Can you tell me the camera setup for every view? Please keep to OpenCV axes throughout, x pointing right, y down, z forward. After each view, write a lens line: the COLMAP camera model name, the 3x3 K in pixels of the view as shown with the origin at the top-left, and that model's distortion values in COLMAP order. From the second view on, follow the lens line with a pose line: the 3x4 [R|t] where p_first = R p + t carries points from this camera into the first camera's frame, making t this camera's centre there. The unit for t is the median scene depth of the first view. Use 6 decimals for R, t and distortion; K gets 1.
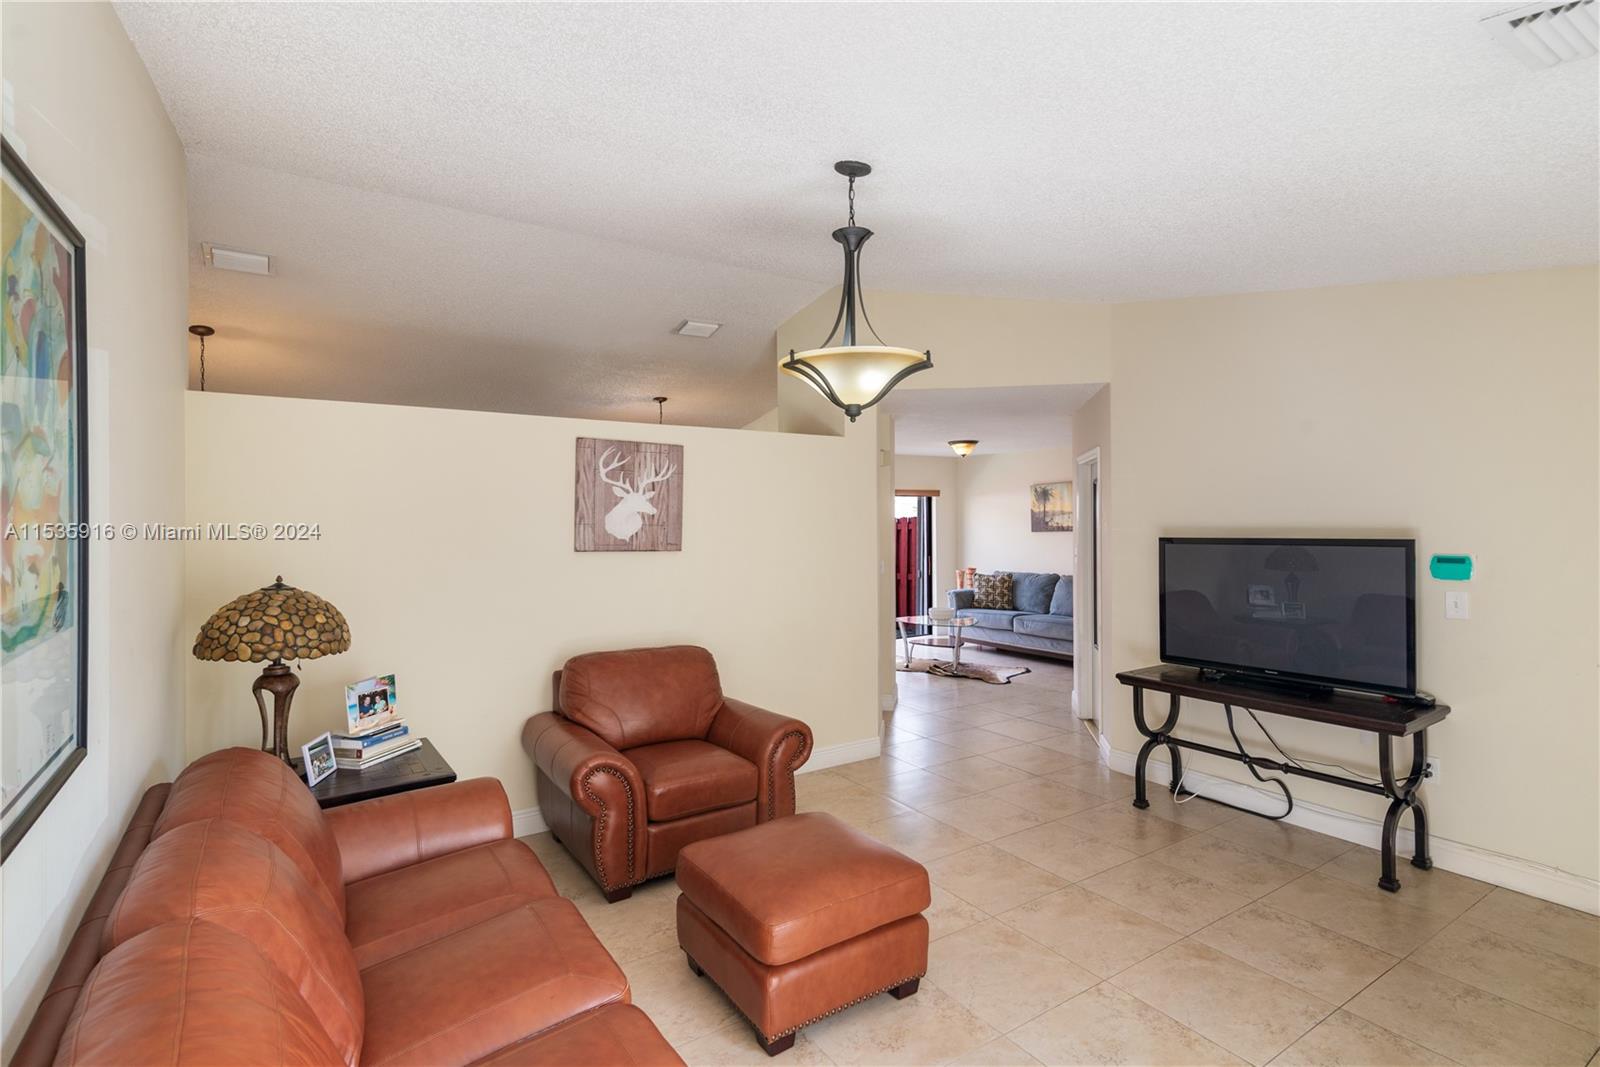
lens RADIAL K [[776.3, 0, 799.0], [0, 776.3, 520.2], [0, 0, 1]] dist [0.019903, -0.000109]
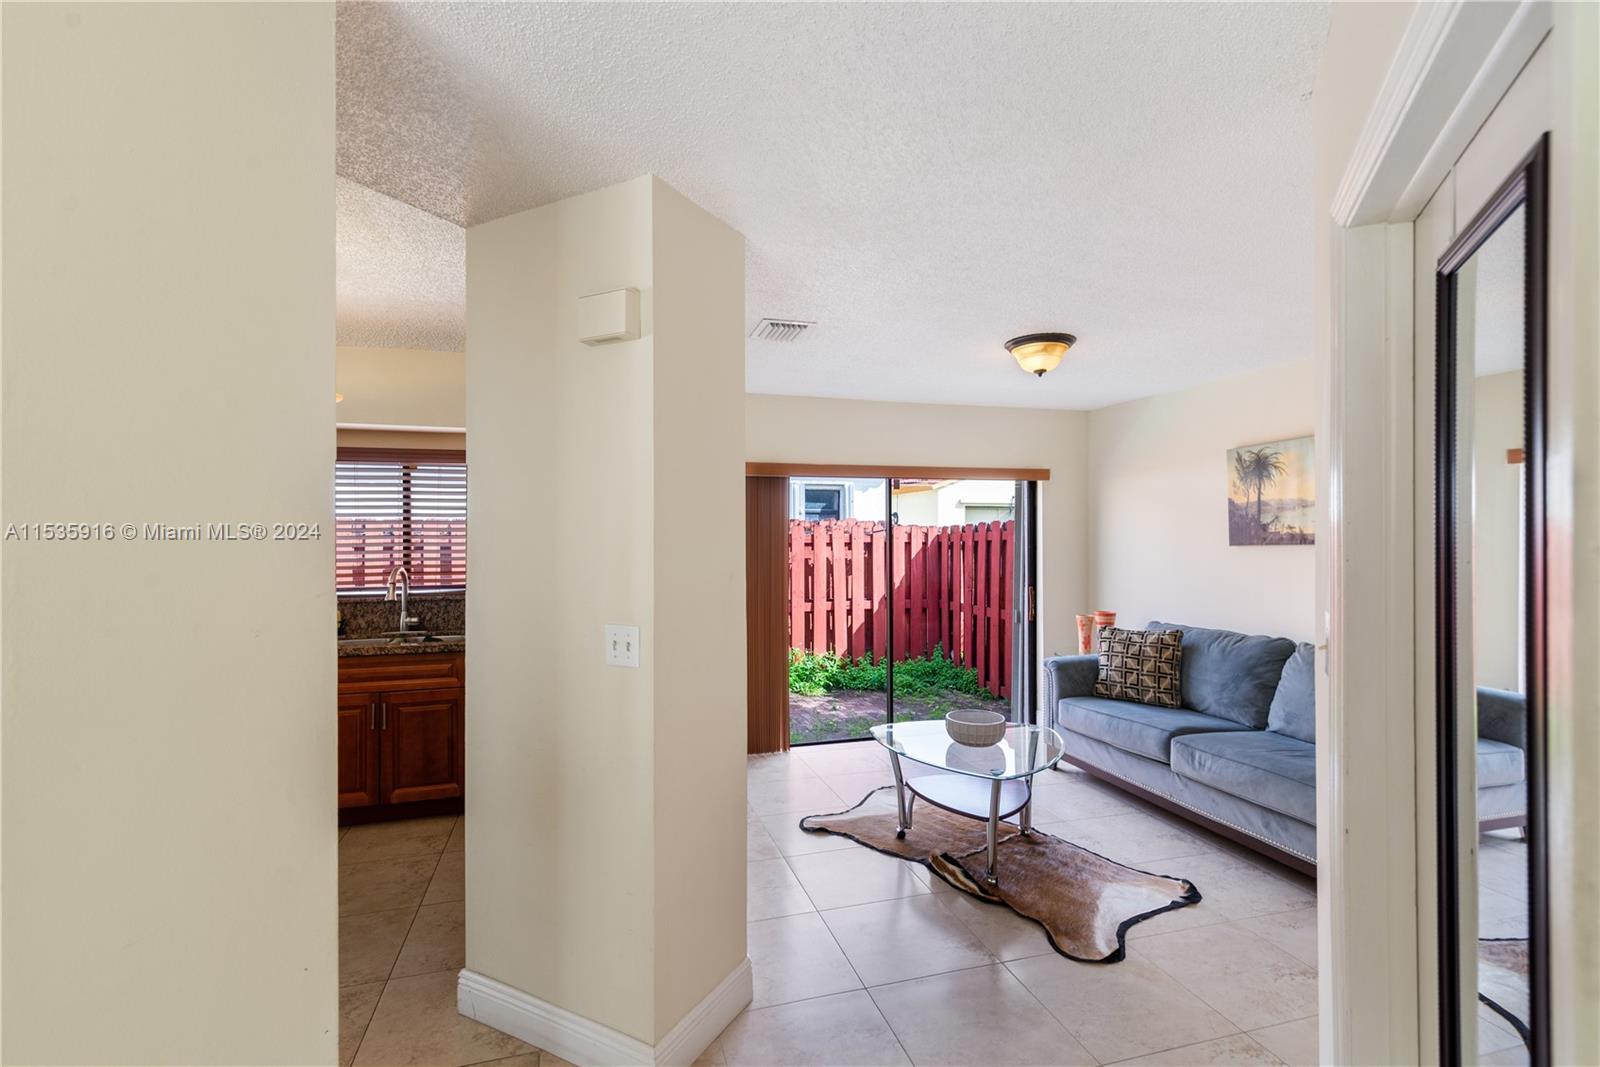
lens RADIAL K [[717.4, 0, 800.0], [0, 717.4, 533.5], [0, 0, 1]] dist [0.013916, -0.000116]
pose [[0.955032, 0.003498, -0.296481, 0.391217], [-0.003585, 0.999994, 0.000251, 0.018672], [0.296480, 0.000823, 0.955039, 1.089602]]
